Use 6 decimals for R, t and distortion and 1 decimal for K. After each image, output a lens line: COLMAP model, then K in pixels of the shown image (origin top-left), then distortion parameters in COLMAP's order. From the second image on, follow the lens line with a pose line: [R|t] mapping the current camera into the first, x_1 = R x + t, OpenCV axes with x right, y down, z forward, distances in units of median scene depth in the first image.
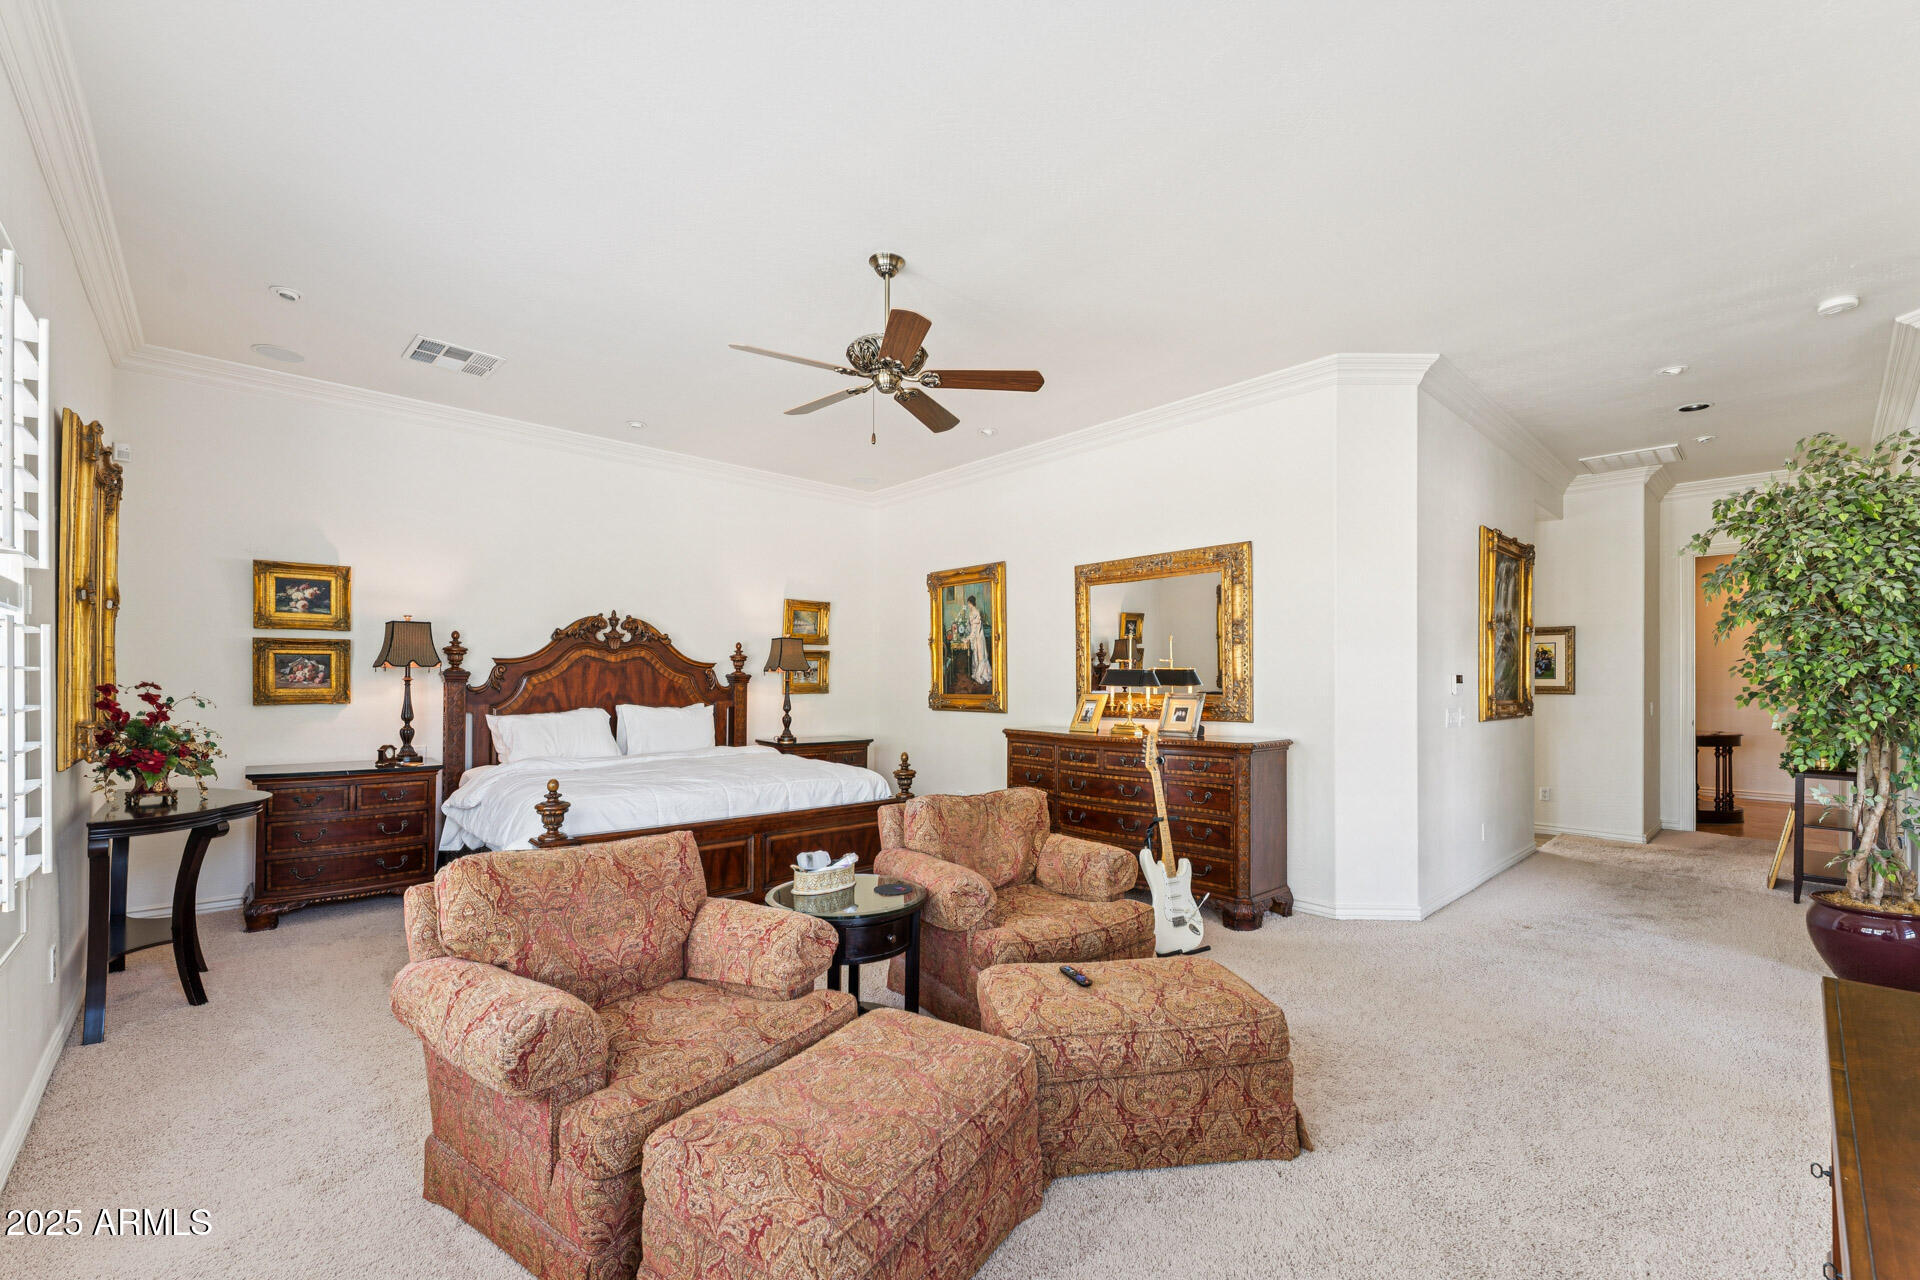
lens RADIAL K [[818.5, 0, 949.6], [0, 818.5, 672.4], [0, 0, 1]] dist [-0.000778, 0.000010]
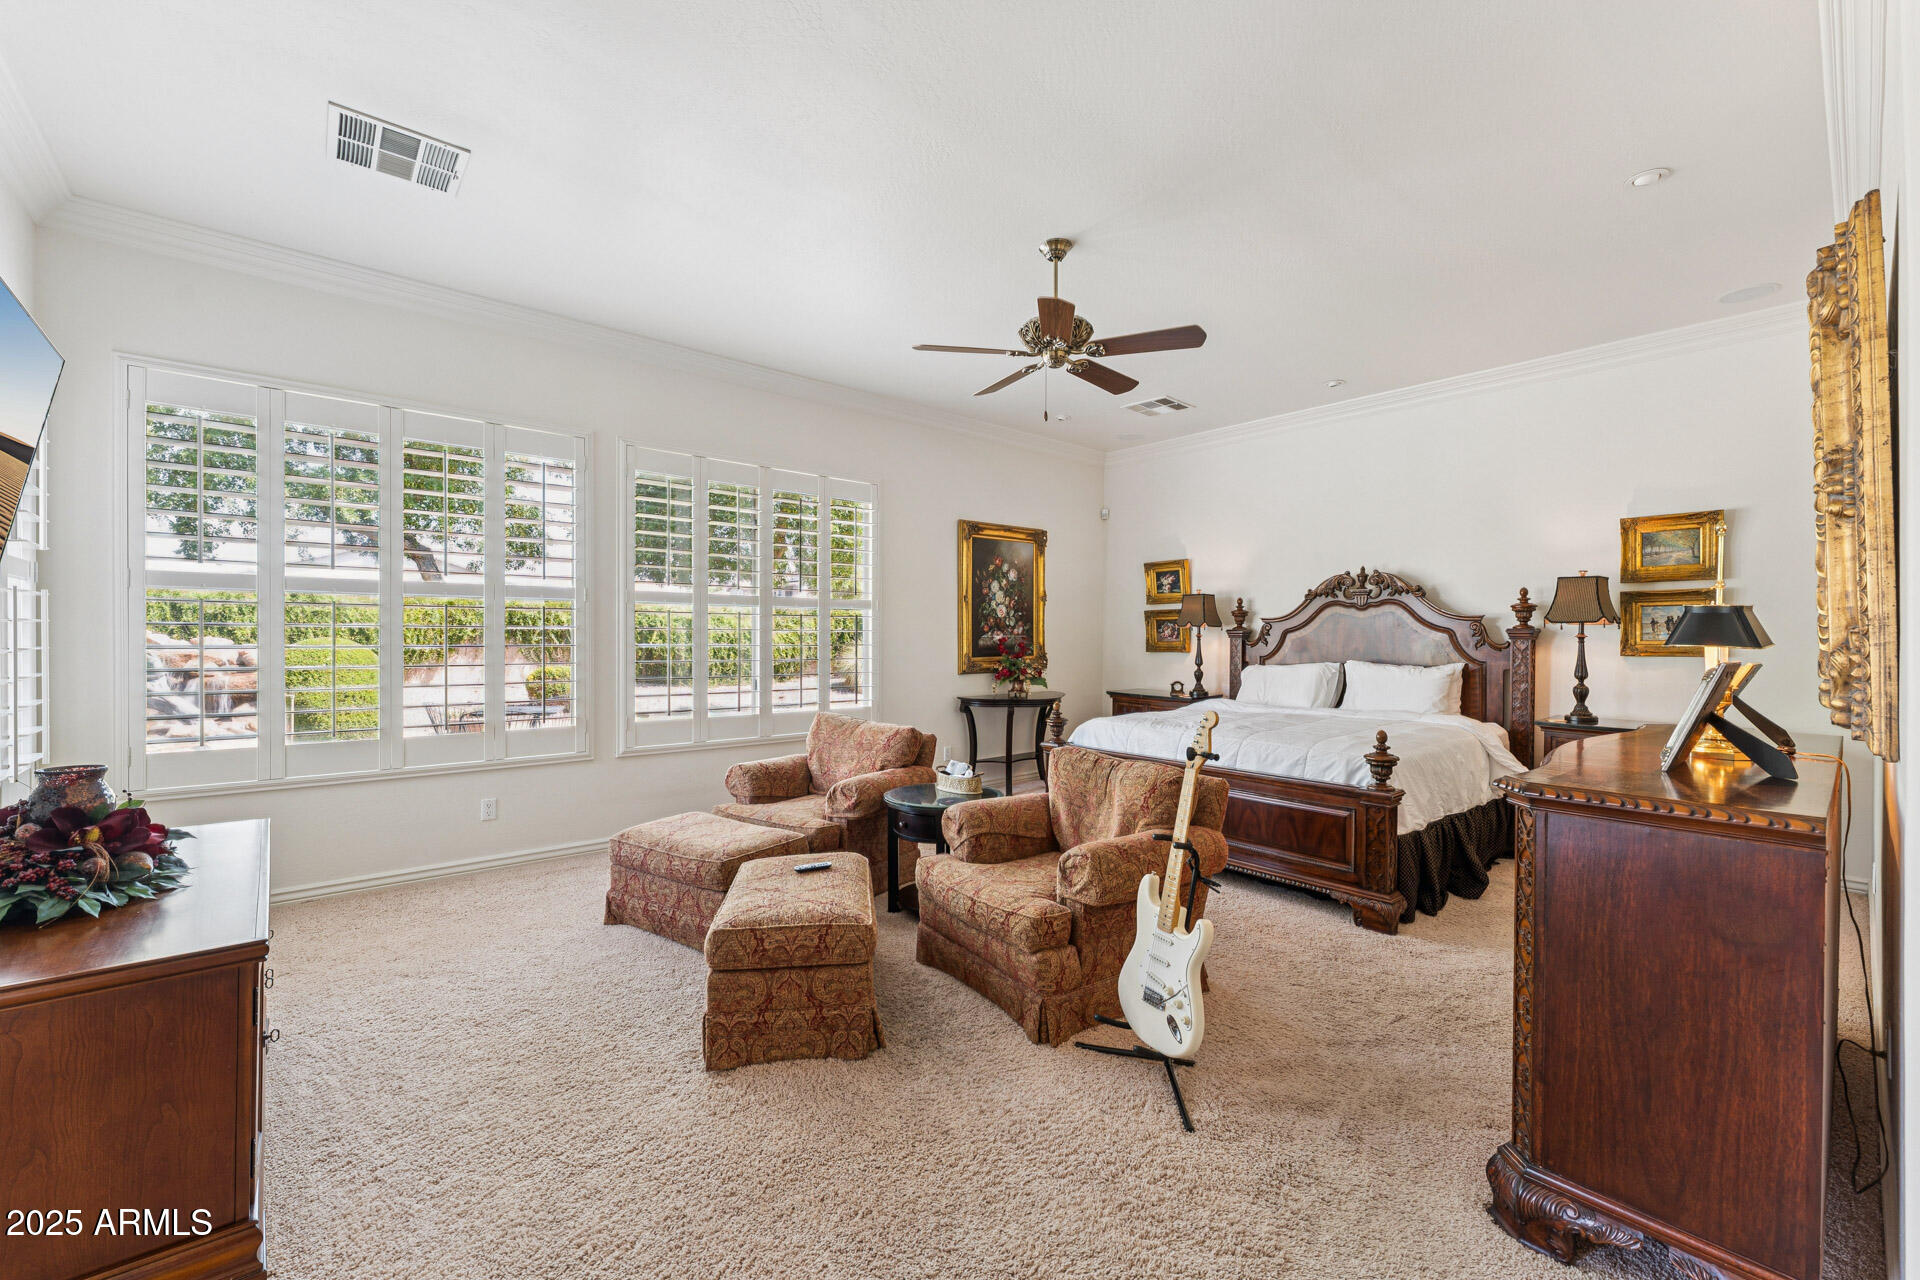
lens RADIAL K [[787.4, 0, 956.5], [0, 787.4, 642.1], [0, 0, 1]] dist [0.001378, 0.001034]
pose [[-0.059758, 0.005241, -0.998199, 0.697574], [0.008235, 0.999955, 0.004758, 0.009560], [0.998179, -0.007935, -0.059798, 0.666157]]
